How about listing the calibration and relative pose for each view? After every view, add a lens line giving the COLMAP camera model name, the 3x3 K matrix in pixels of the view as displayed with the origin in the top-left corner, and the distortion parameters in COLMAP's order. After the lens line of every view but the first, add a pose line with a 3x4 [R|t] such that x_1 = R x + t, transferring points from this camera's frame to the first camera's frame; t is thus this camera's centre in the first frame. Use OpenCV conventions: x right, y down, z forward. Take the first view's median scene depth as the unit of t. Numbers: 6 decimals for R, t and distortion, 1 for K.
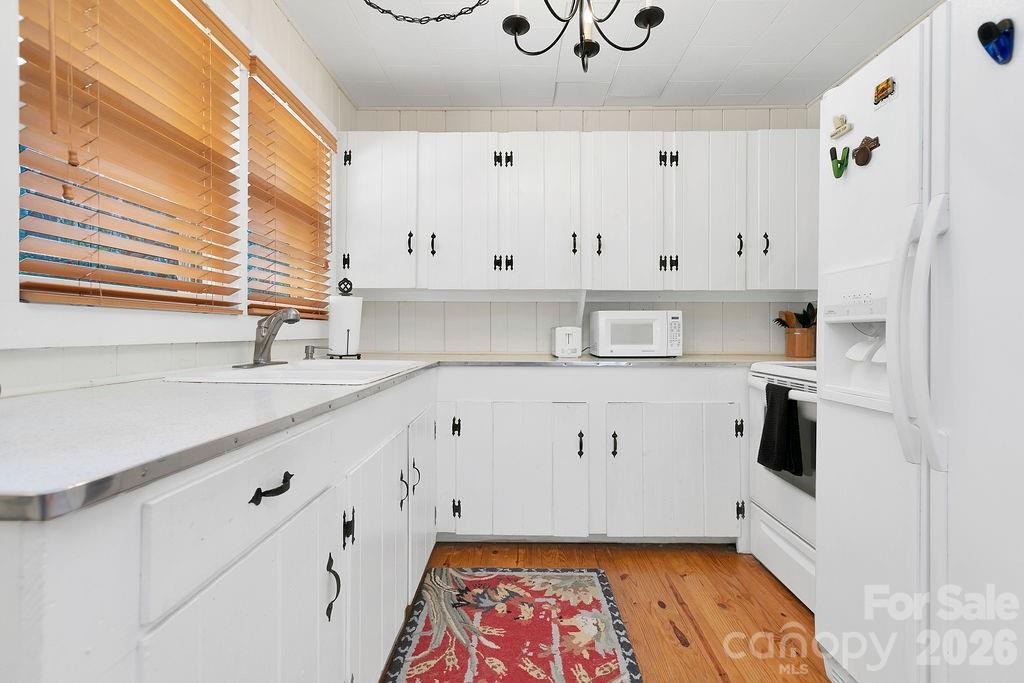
lens RADIAL K [[463.8, 0, 511.9], [0, 463.8, 324.8], [0, 0, 1]] dist [0.002492, 0.000064]
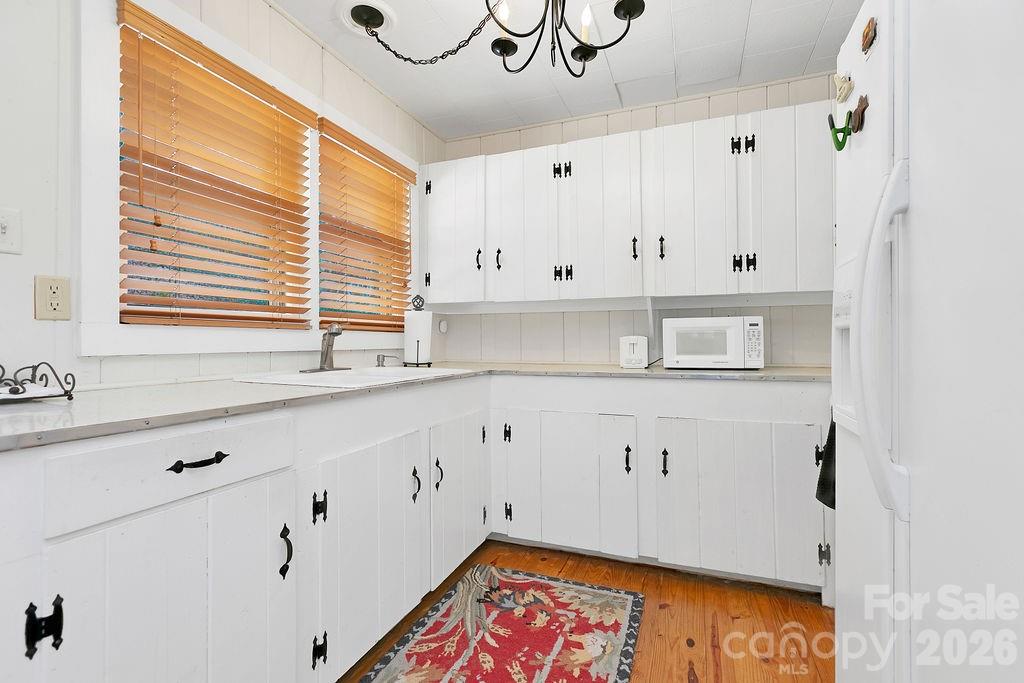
lens RADIAL K [[462.2, 0, 510.1], [0, 462.2, 330.9], [0, 0, 1]] dist [0.000441, -0.000118]
pose [[0.938053, -0.014162, -0.346201, 0.280112], [0.011172, 0.999881, -0.010630, 0.001370], [0.346311, 0.006104, 0.938100, 0.027607]]
